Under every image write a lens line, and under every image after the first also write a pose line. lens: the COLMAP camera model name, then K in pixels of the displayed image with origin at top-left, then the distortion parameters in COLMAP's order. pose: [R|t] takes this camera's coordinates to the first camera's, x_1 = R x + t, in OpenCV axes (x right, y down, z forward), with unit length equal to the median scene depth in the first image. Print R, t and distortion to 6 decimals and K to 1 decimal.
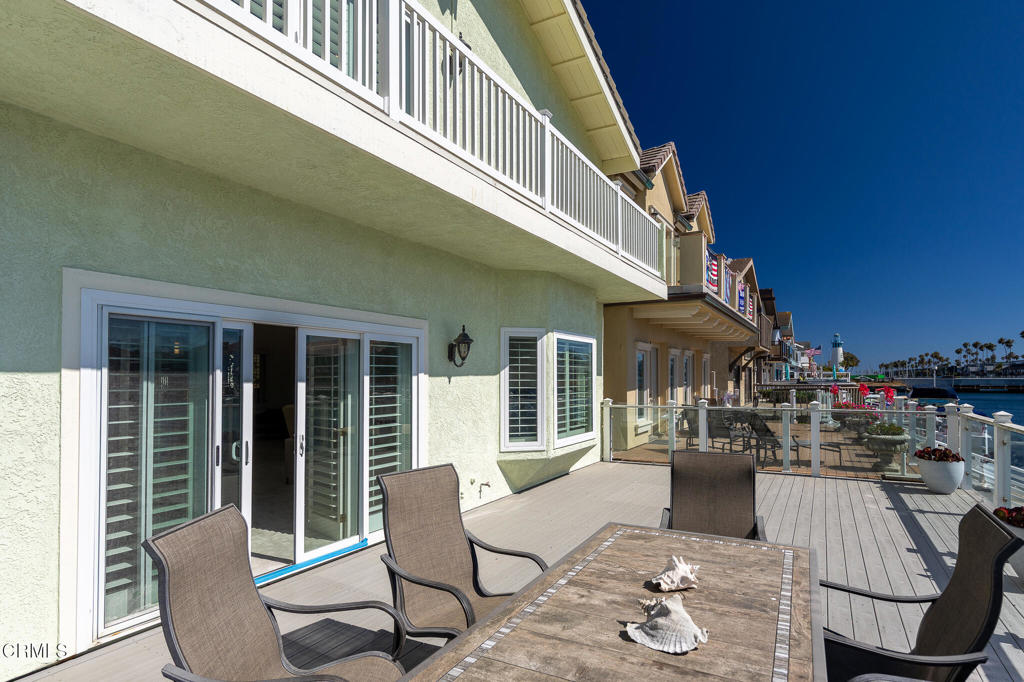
lens RADIAL K [[547.3, 0, 520.7], [0, 547.3, 362.3], [0, 0, 1]] dist [-0.000933, -0.000722]
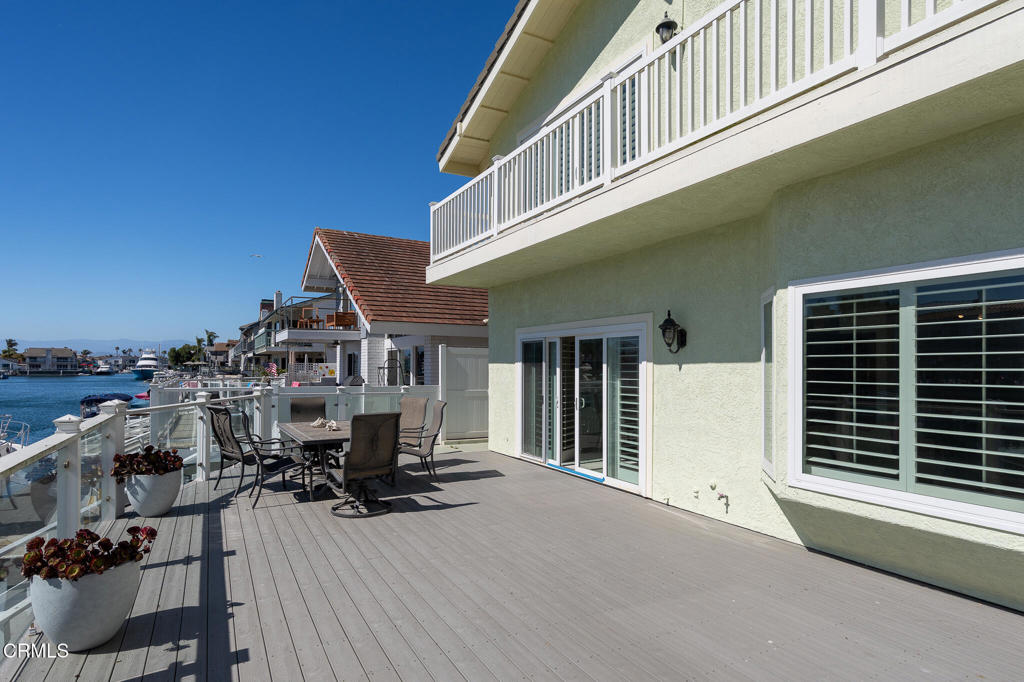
lens RADIAL K [[547.3, 0, 502.7], [0, 547.3, 370.1], [0, 0, 1]] dist [-0.000933, -0.000722]
pose [[-0.542770, 0.003626, -0.839874, 0.955259], [0.020783, 0.999742, -0.009114, 0.044417], [0.839625, -0.022402, -0.542705, 1.413386]]
